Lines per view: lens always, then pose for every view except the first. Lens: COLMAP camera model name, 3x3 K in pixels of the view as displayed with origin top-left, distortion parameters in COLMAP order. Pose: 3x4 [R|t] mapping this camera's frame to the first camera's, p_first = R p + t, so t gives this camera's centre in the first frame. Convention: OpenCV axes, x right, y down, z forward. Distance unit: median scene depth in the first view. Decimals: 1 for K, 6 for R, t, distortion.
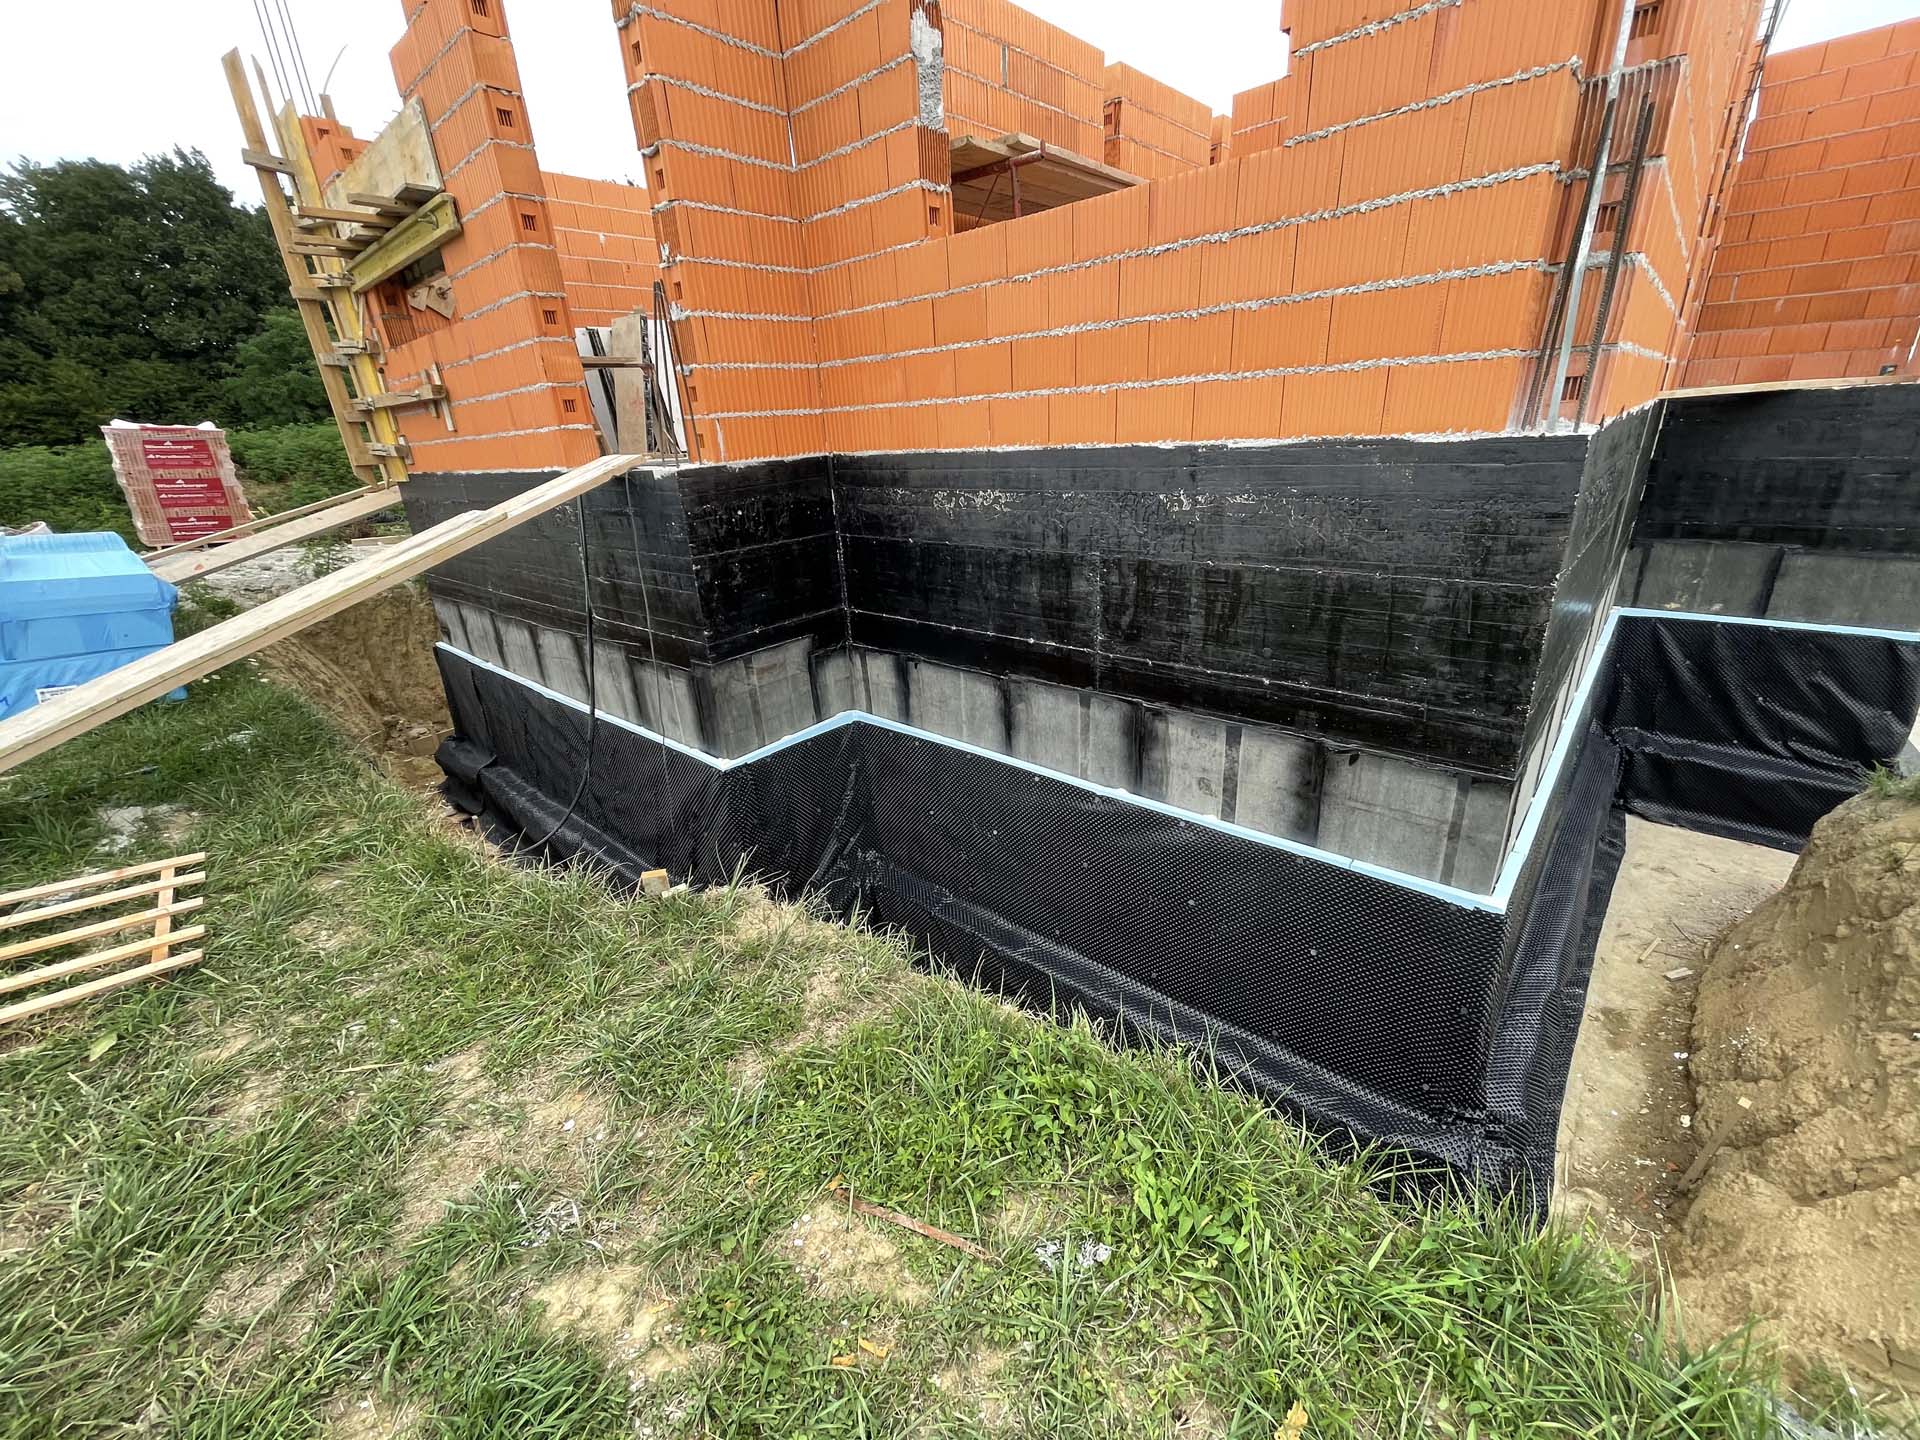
lens RADIAL K [[769.2, 0, 955.2], [0, 769.2, 726.0], [0, 0, 1]] dist [-0.001352, 0.000466]
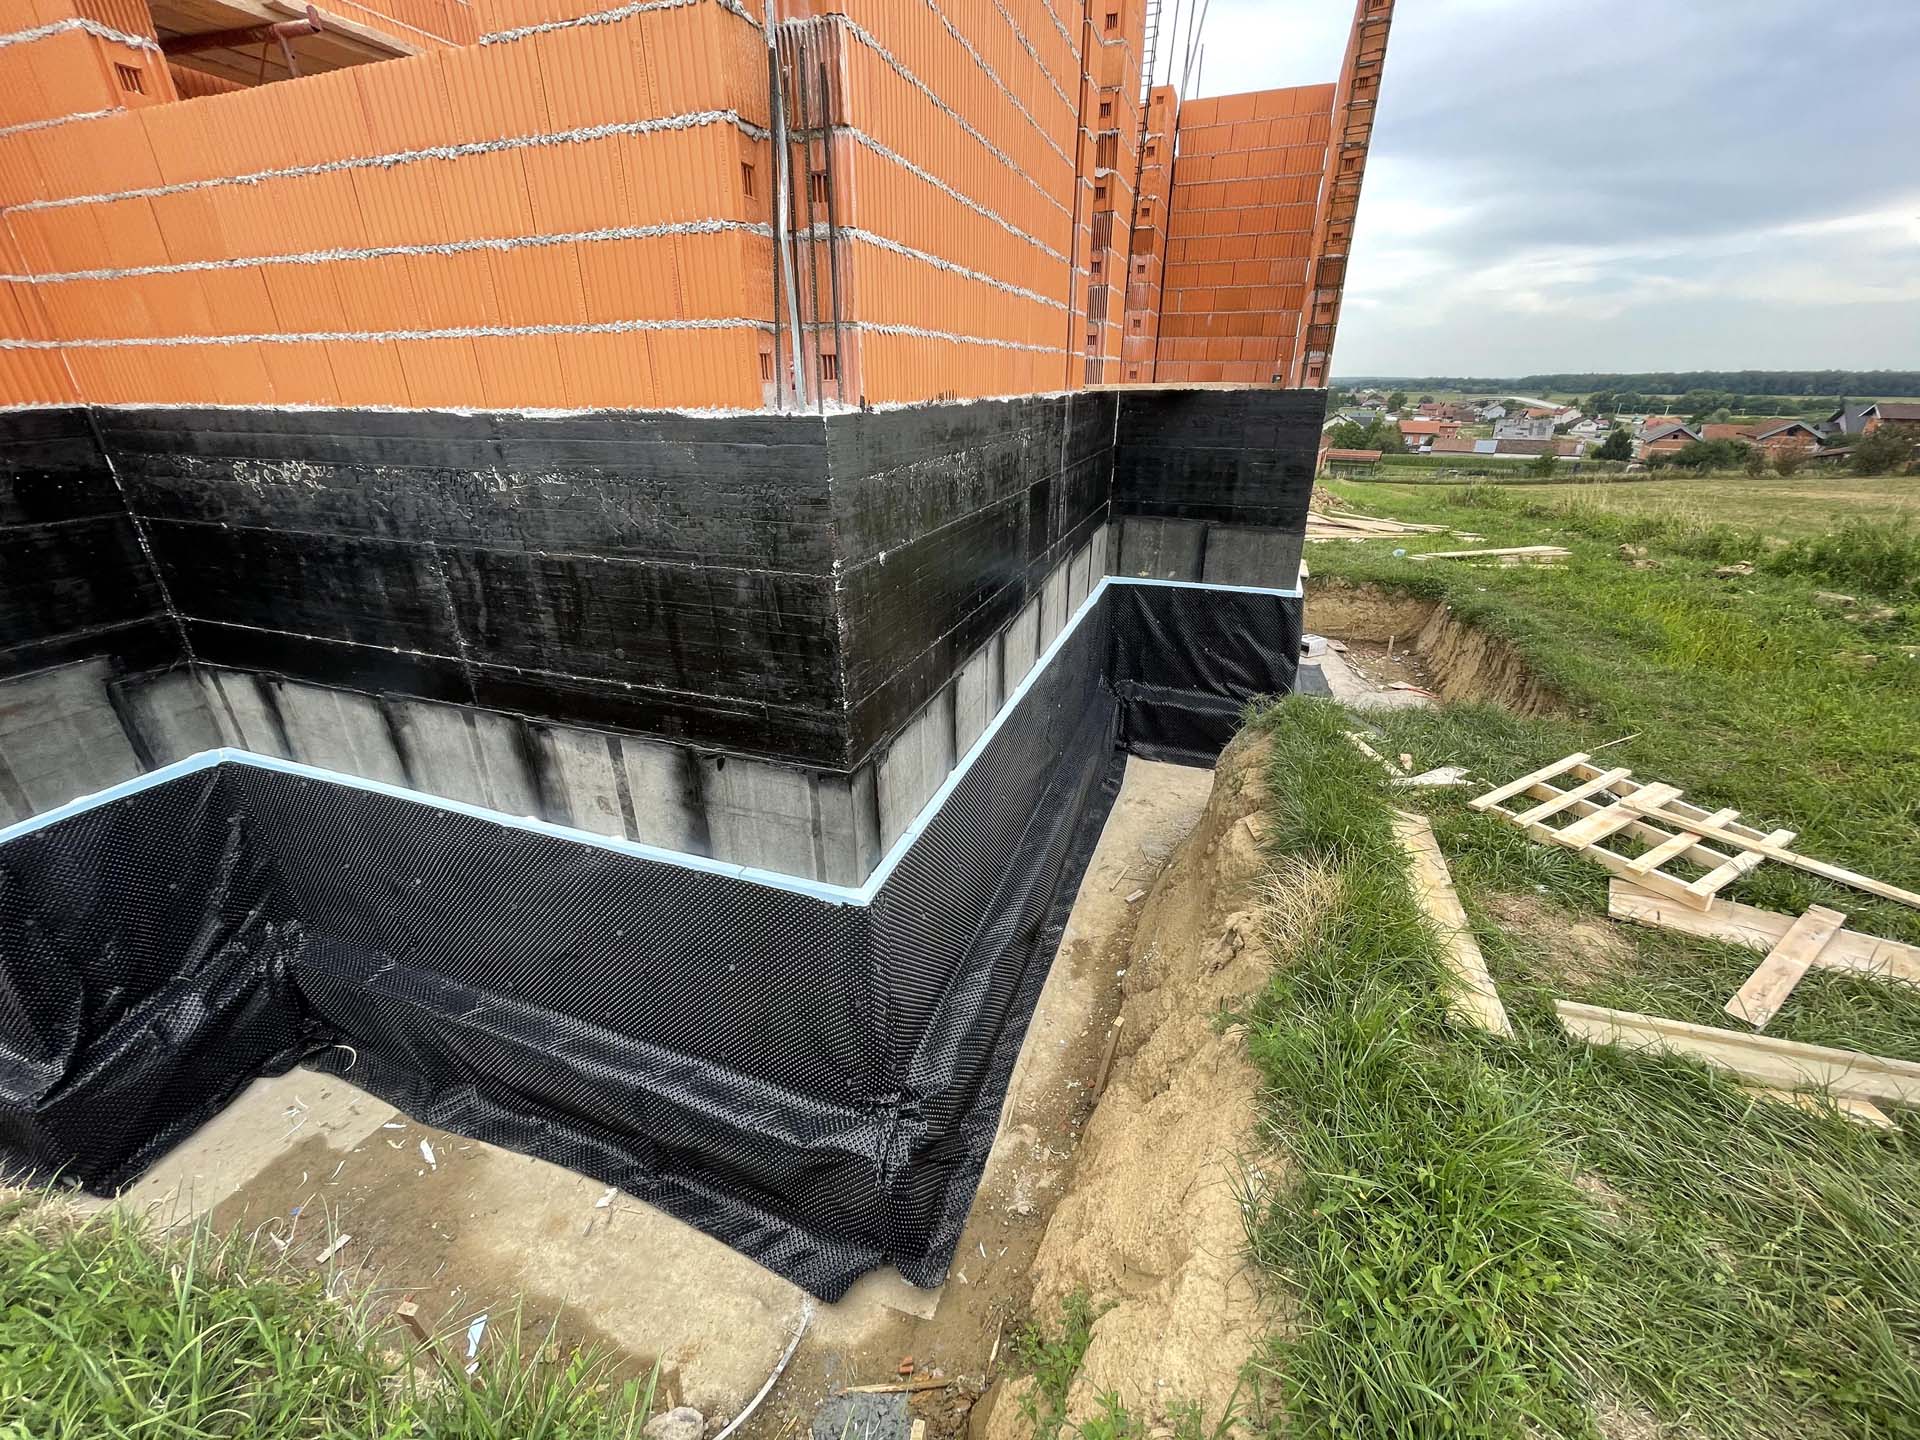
lens RADIAL K [[769.2, 0, 955.4], [0, 769.2, 724.2], [0, 0, 1]] dist [-0.001352, 0.000466]
pose [[0.927256, -0.101880, 0.360301, 0.384299], [0.090732, 0.994729, 0.047768, -0.019780], [-0.363268, -0.011602, 0.931612, 0.030675]]
